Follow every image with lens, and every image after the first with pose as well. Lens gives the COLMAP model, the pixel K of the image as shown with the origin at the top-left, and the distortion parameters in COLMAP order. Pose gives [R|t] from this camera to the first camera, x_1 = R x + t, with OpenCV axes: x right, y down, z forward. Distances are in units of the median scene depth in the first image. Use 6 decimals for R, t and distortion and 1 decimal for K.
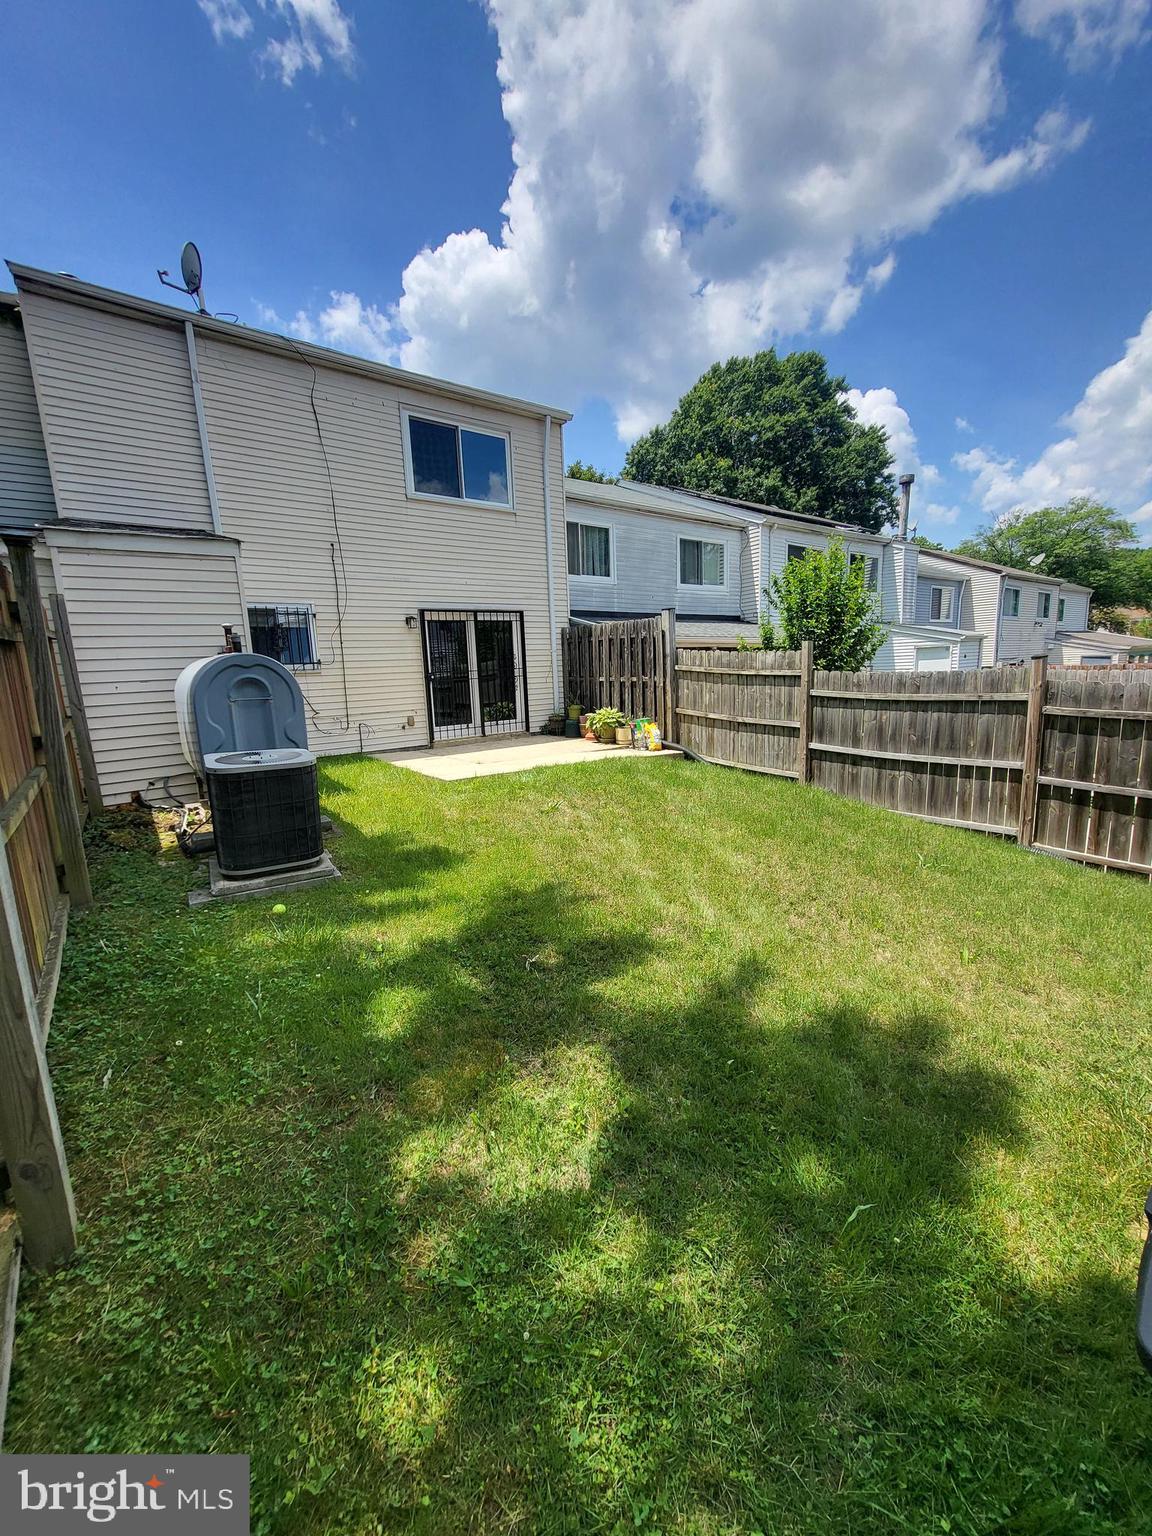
lens RADIAL K [[598.5, 0, 578.8], [0, 598.5, 761.2], [0, 0, 1]] dist [0.000709, -0.000891]
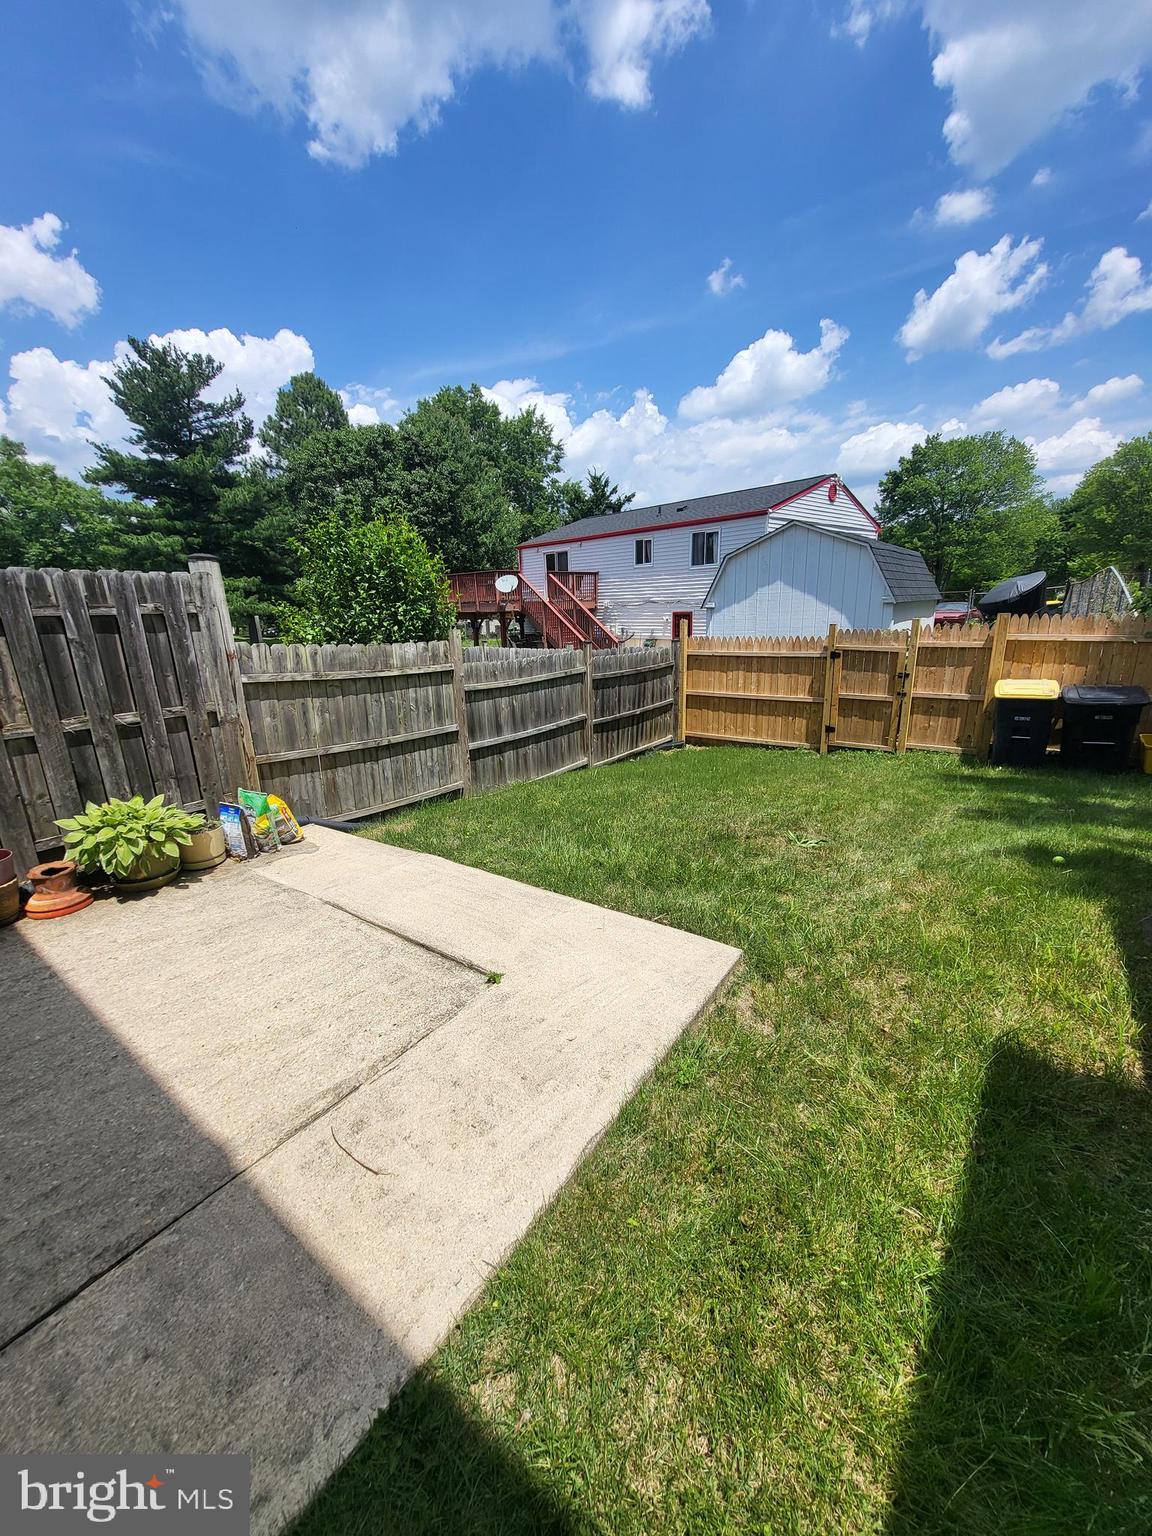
lens RADIAL K [[598.5, 0, 576.5], [0, 598.5, 773.3], [0, 0, 1]] dist [0.000709, -0.000891]
pose [[-0.289404, -0.177549, 0.940596, -0.513297], [0.223049, 0.943087, 0.246648, -0.174160], [-0.930857, 0.281180, -0.233331, 1.067525]]
